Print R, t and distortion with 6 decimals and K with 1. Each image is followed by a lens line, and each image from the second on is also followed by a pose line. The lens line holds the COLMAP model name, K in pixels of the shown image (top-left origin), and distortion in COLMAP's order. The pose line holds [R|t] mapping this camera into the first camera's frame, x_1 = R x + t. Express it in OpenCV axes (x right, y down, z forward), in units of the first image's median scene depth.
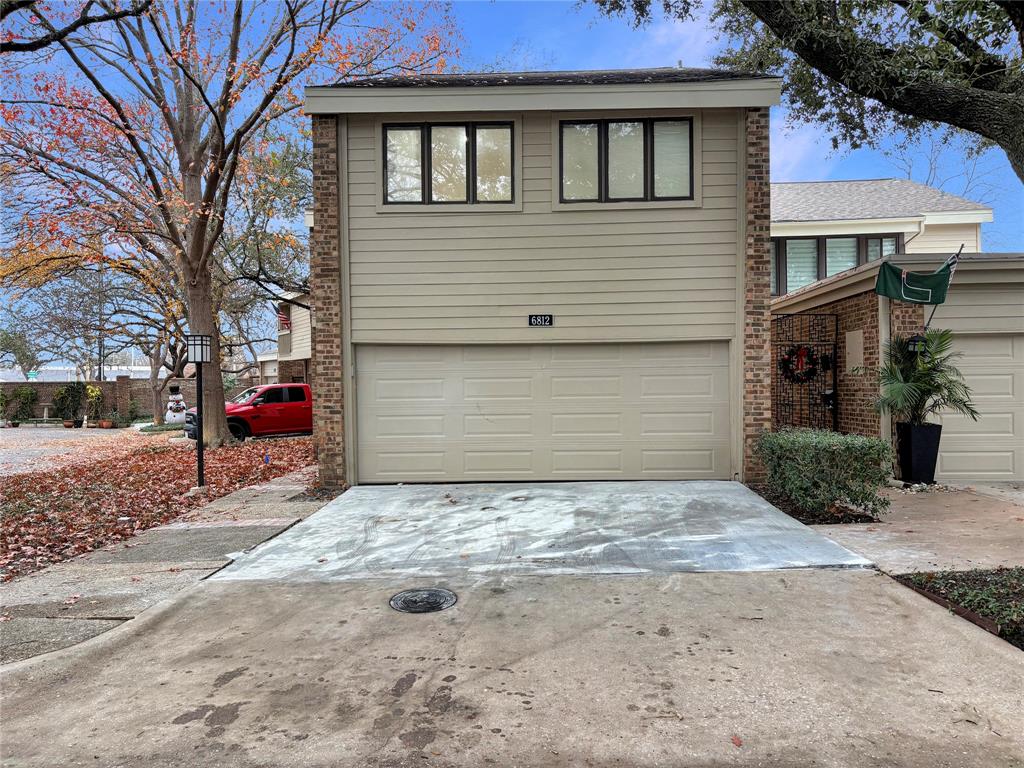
lens RADIAL K [[779.2, 0, 513.1], [0, 779.2, 389.7], [0, 0, 1]] dist [0.025395, -0.028770]
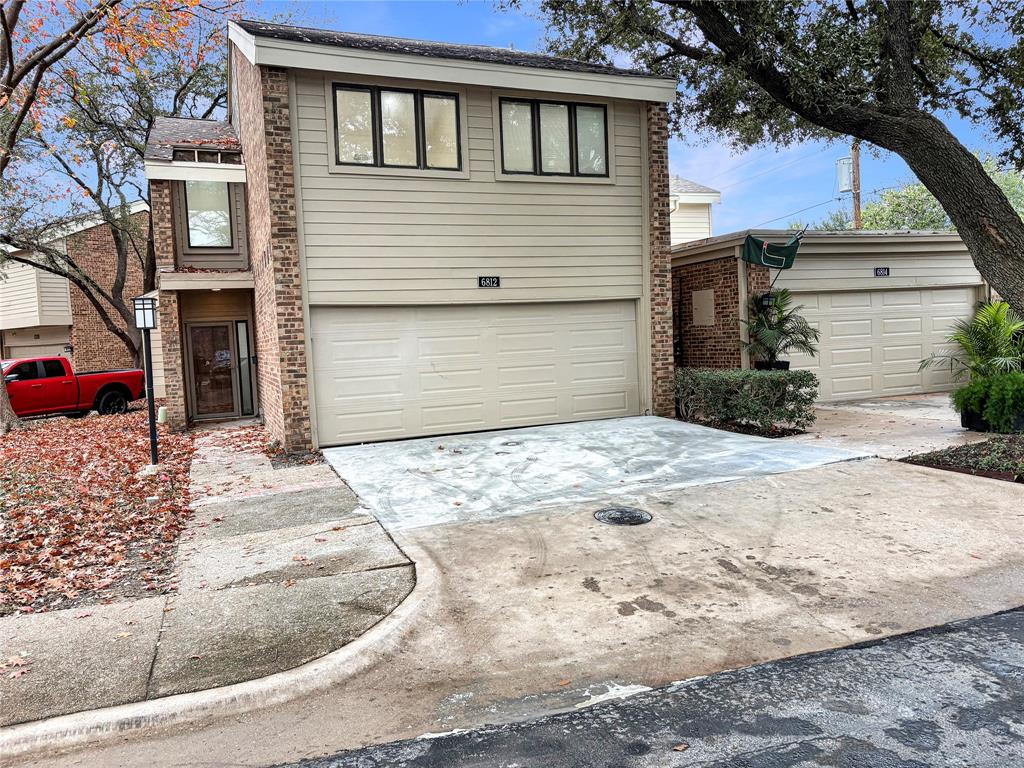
lens RADIAL K [[779.2, 0, 505.9], [0, 779.2, 378.9], [0, 0, 1]] dist [0.025395, -0.028770]
pose [[0.913550, -0.051328, 0.403475, -0.399145], [0.038587, 0.998468, 0.039651, 0.003872], [-0.404892, -0.020655, 0.914131, -0.003296]]
